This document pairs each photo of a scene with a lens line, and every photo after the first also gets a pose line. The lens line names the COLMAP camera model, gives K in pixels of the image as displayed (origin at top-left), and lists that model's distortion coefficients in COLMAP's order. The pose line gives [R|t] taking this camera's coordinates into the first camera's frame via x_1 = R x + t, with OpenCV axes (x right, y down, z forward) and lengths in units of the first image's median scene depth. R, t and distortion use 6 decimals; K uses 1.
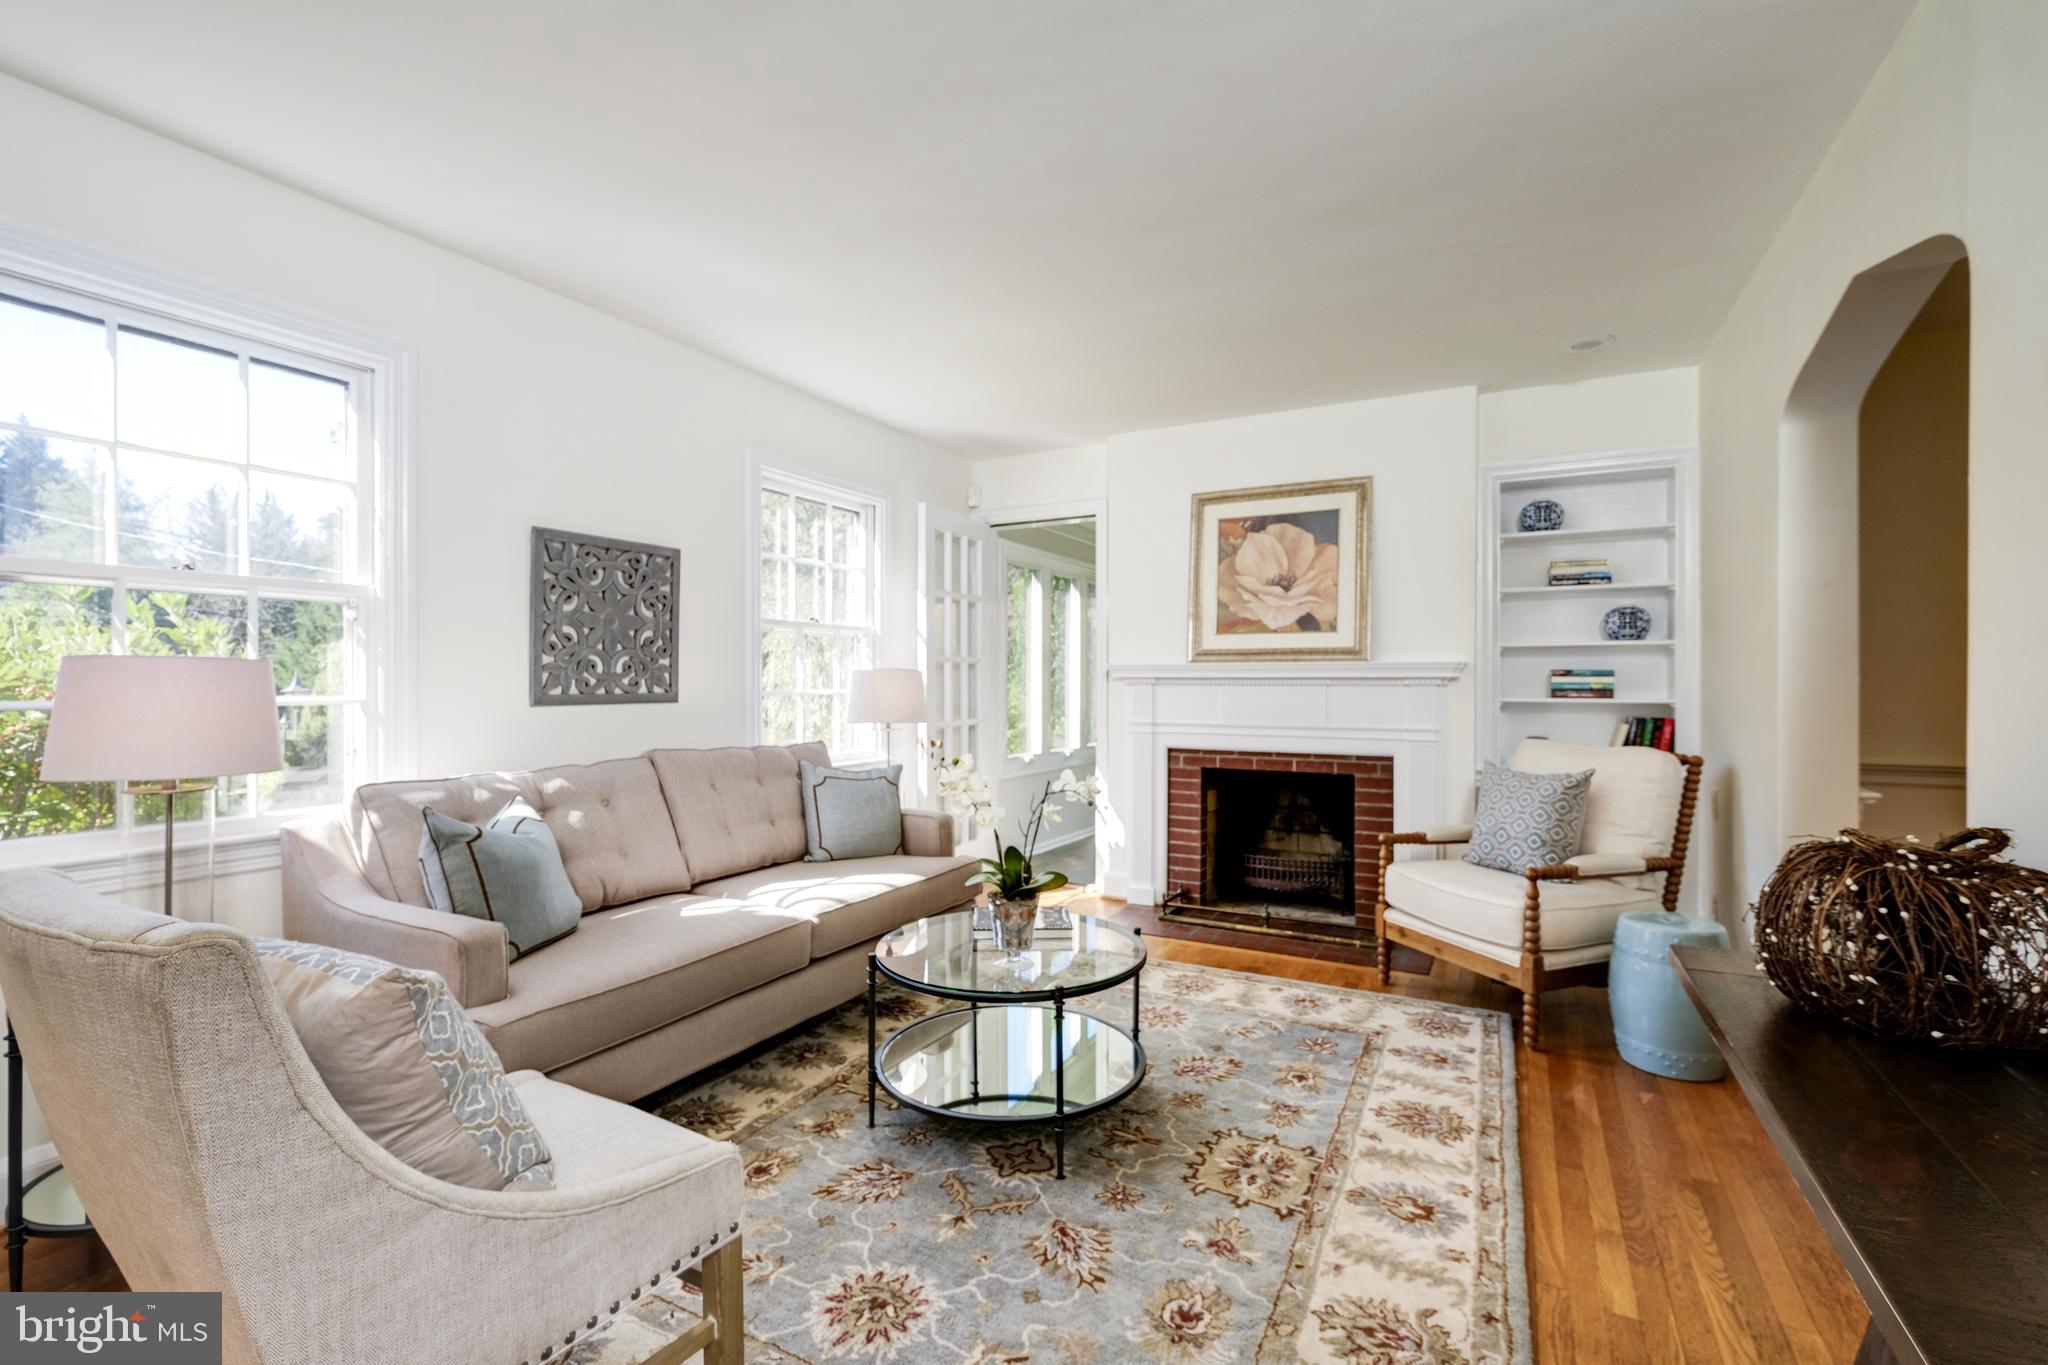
lens RADIAL K [[906.5, 0, 1036.6], [0, 906.5, 685.9], [0, 0, 1]] dist [0.001291, 0.000661]
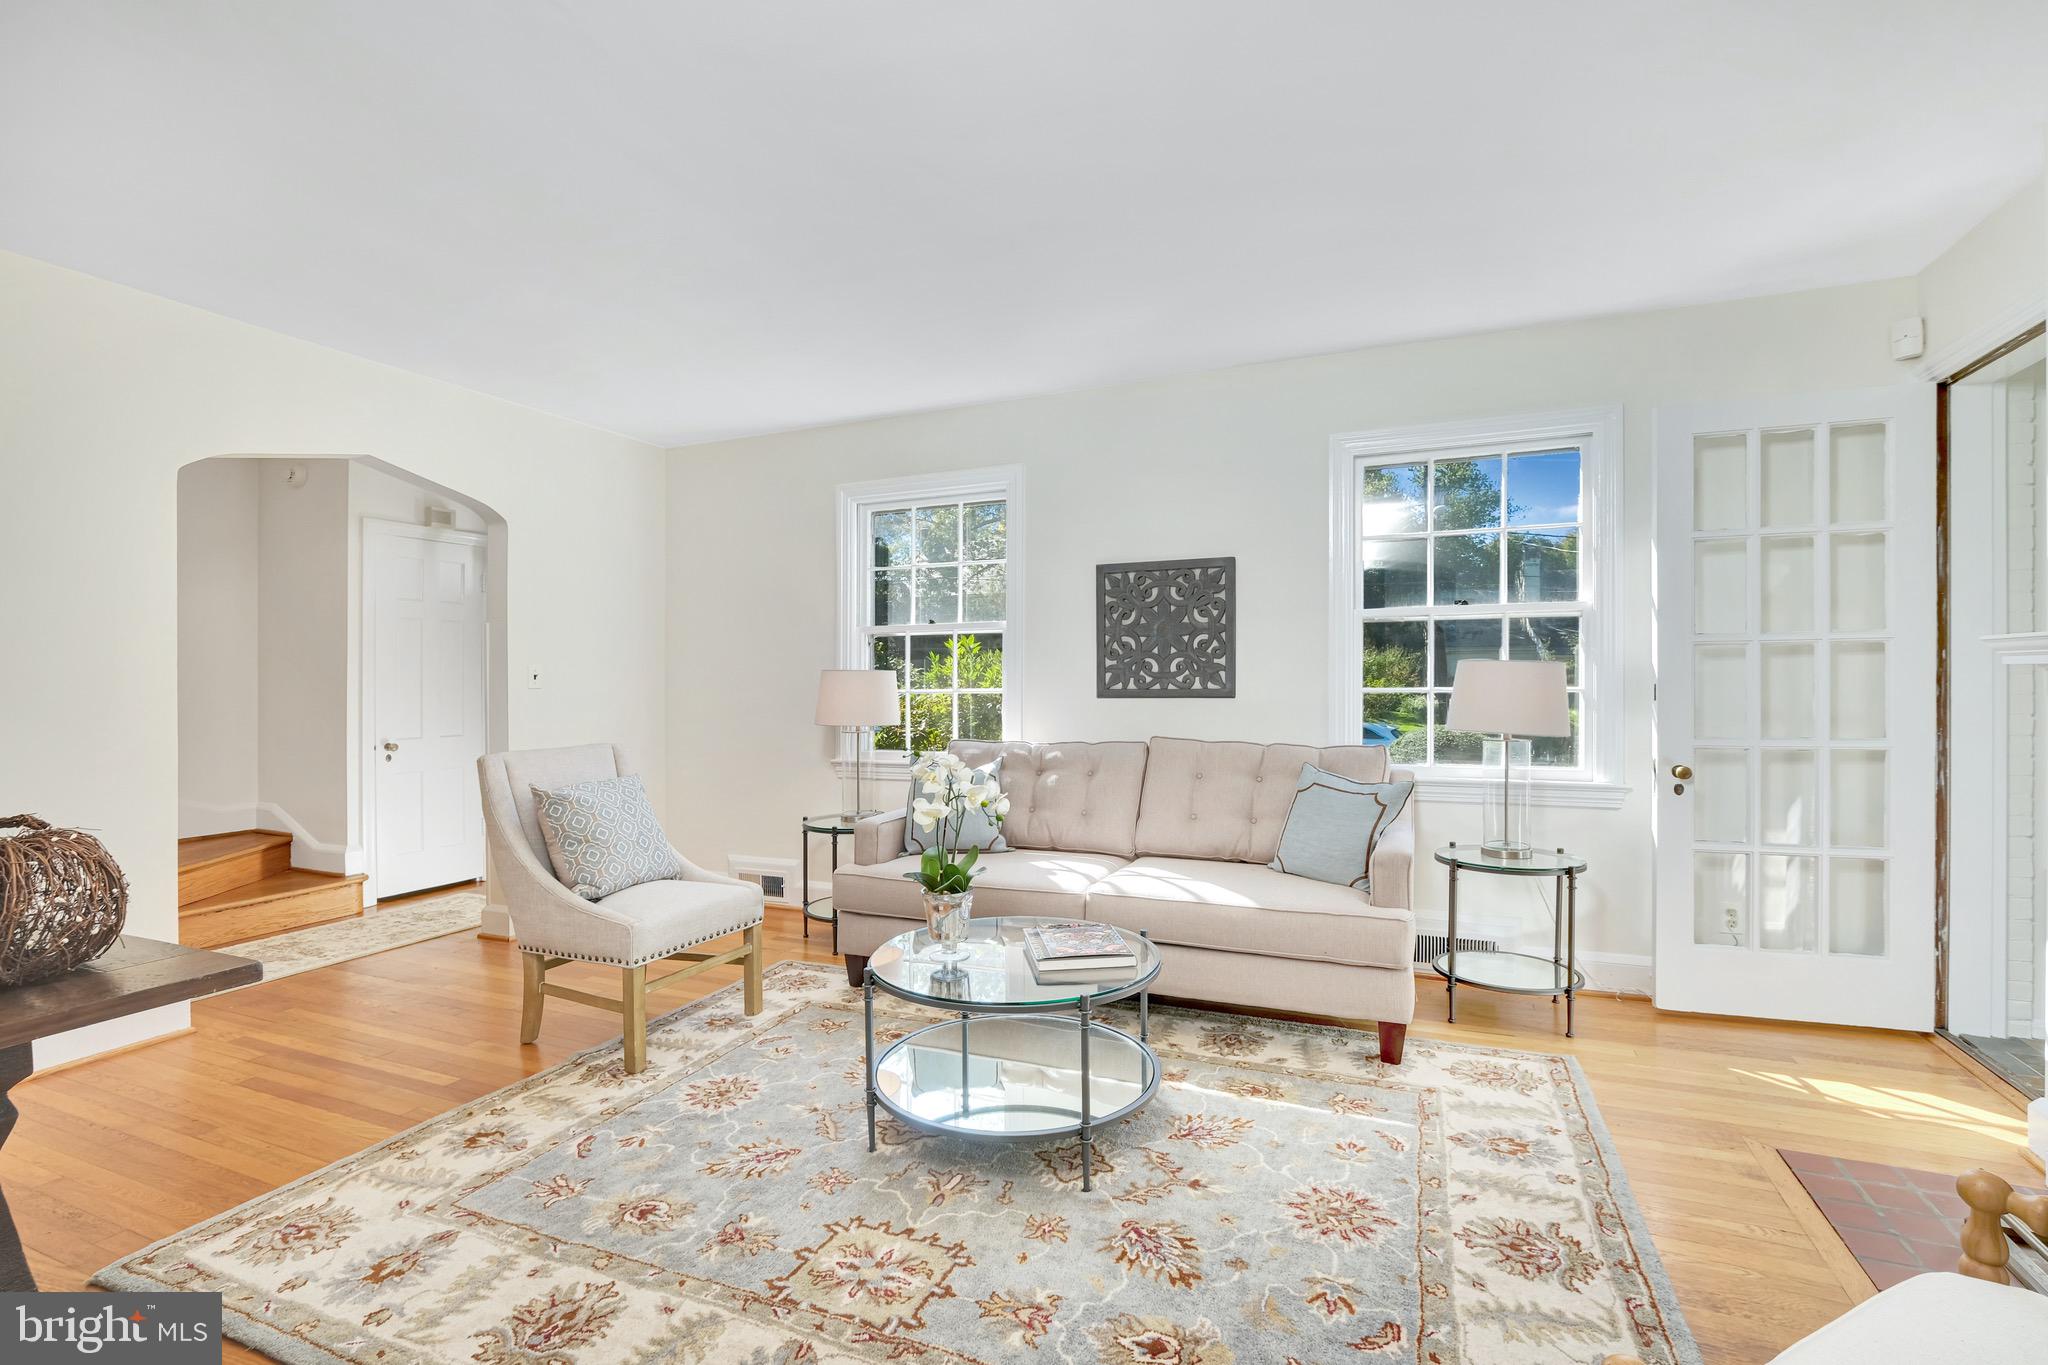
lens RADIAL K [[909.9, 0, 1042.4], [0, 909.9, 682.1], [0, 0, 1]] dist [-0.000628, -0.000341]
pose [[0.100240, 0.003998, -0.994955, 0.742221], [0.001818, 0.999990, 0.004201, -0.006529], [0.994962, -0.002230, 0.100232, 0.735160]]
